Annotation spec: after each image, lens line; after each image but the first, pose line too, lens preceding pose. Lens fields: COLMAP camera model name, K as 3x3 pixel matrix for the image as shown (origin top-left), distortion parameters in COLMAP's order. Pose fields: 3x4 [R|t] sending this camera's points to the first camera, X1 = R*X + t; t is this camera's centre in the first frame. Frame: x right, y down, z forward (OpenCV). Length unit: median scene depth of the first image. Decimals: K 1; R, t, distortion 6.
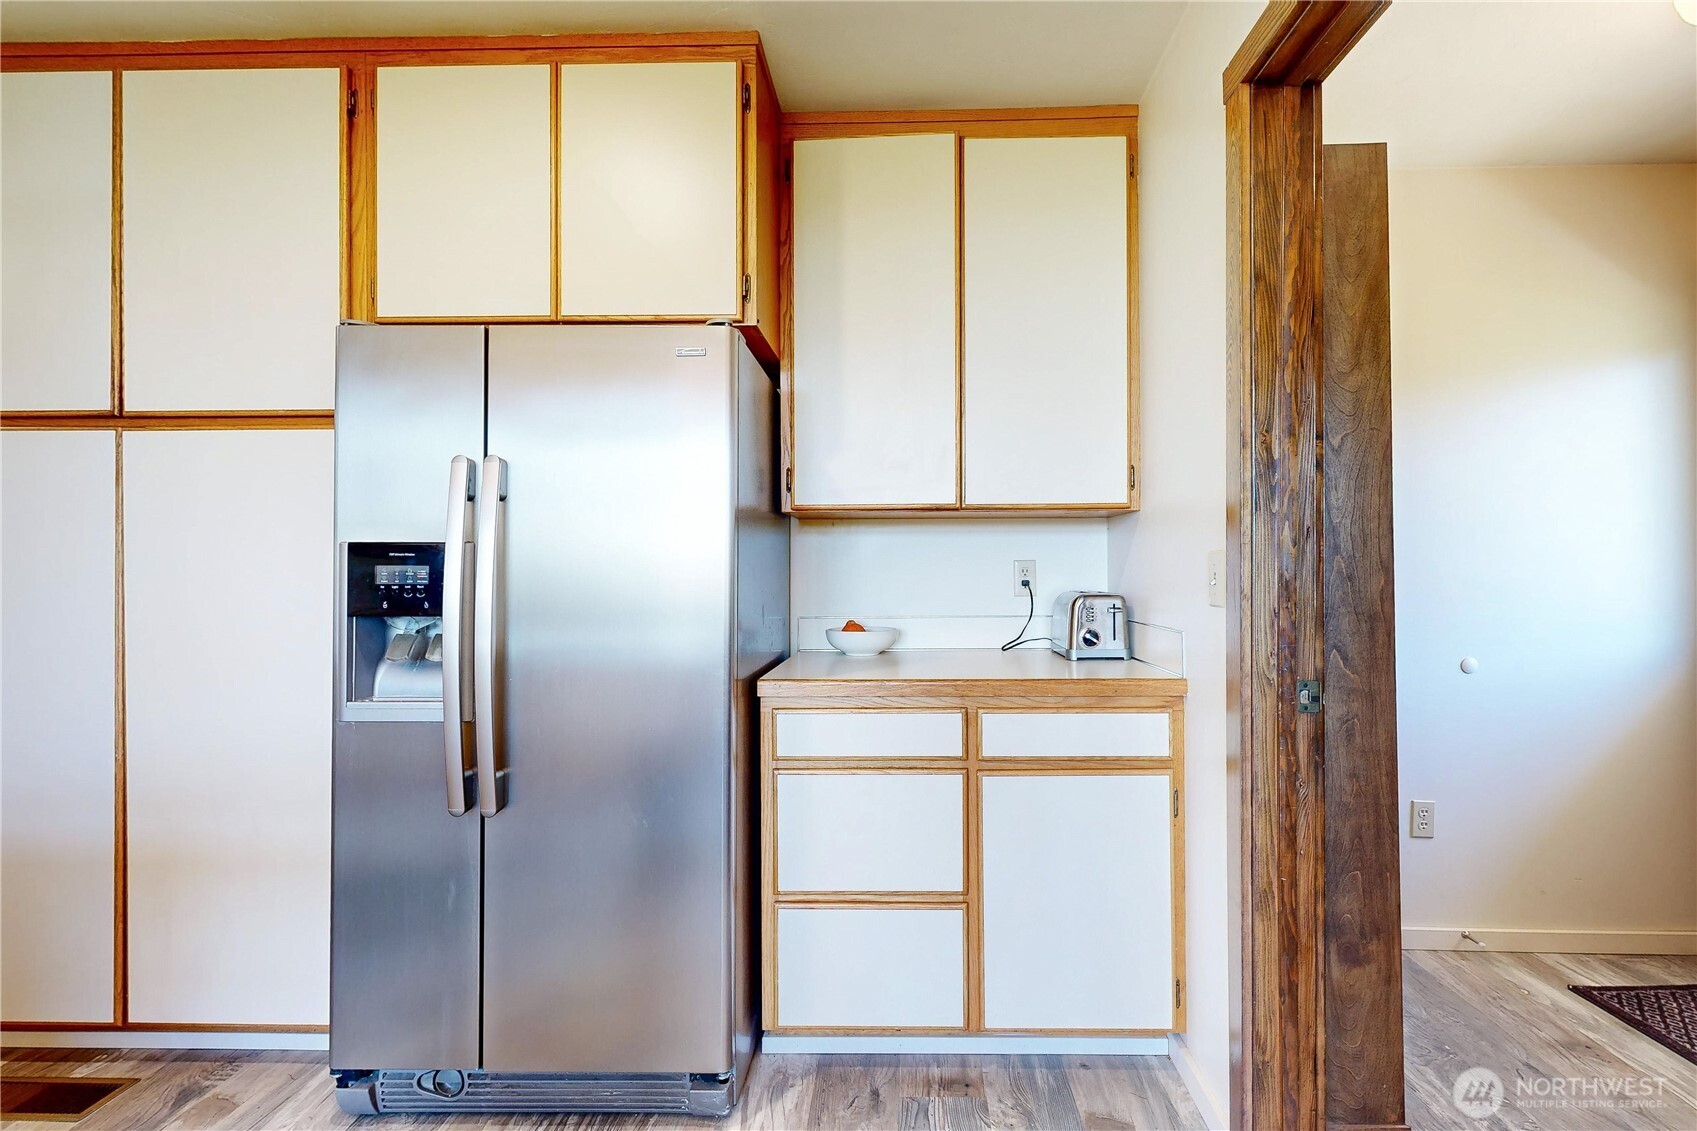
lens RADIAL K [[815.8, 0, 852.7], [0, 815.8, 566.9], [0, 0, 1]] dist [-0.003339, 0.000536]
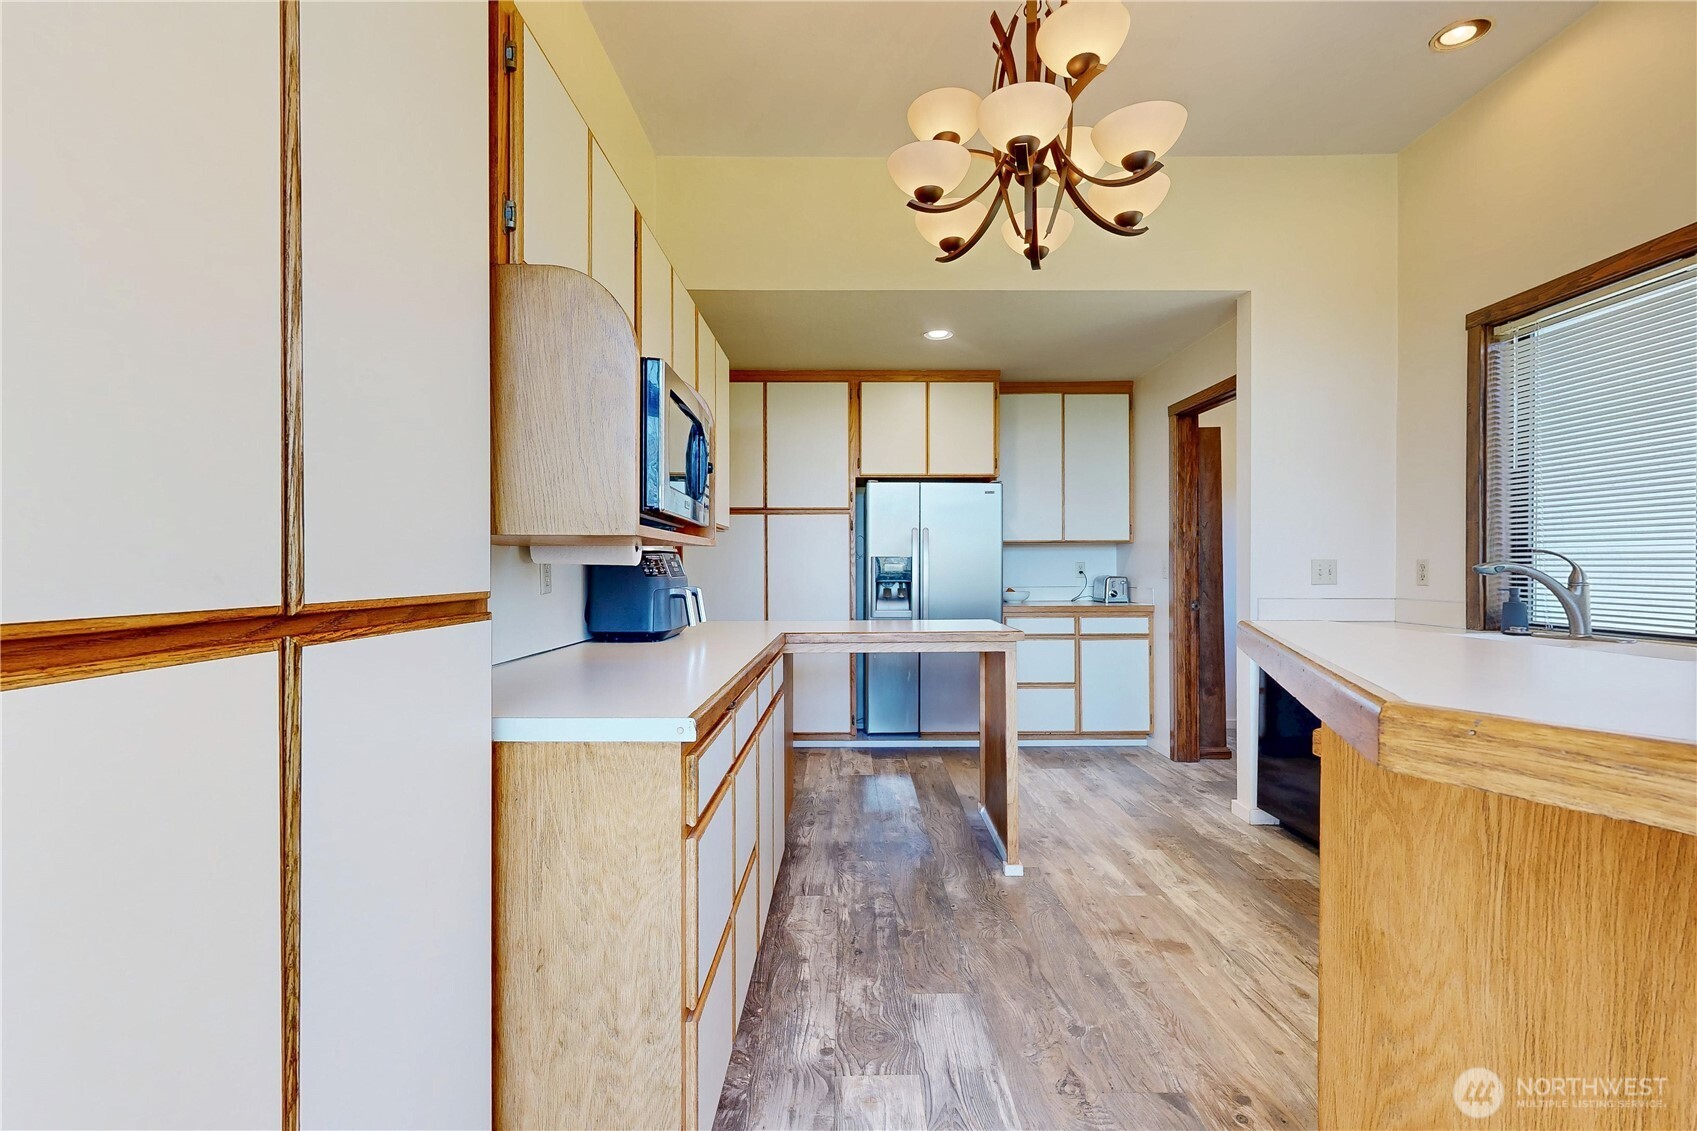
lens RADIAL K [[737.6, 0, 844.7], [0, 737.6, 565.8], [0, 0, 1]] dist [0.002249, -0.001011]
pose [[0.999688, 0.000471, 0.024990, -0.707421], [-0.000464, 1.000000, -0.000277, 0.003146], [-0.024990, 0.000266, 0.999688, -1.487119]]
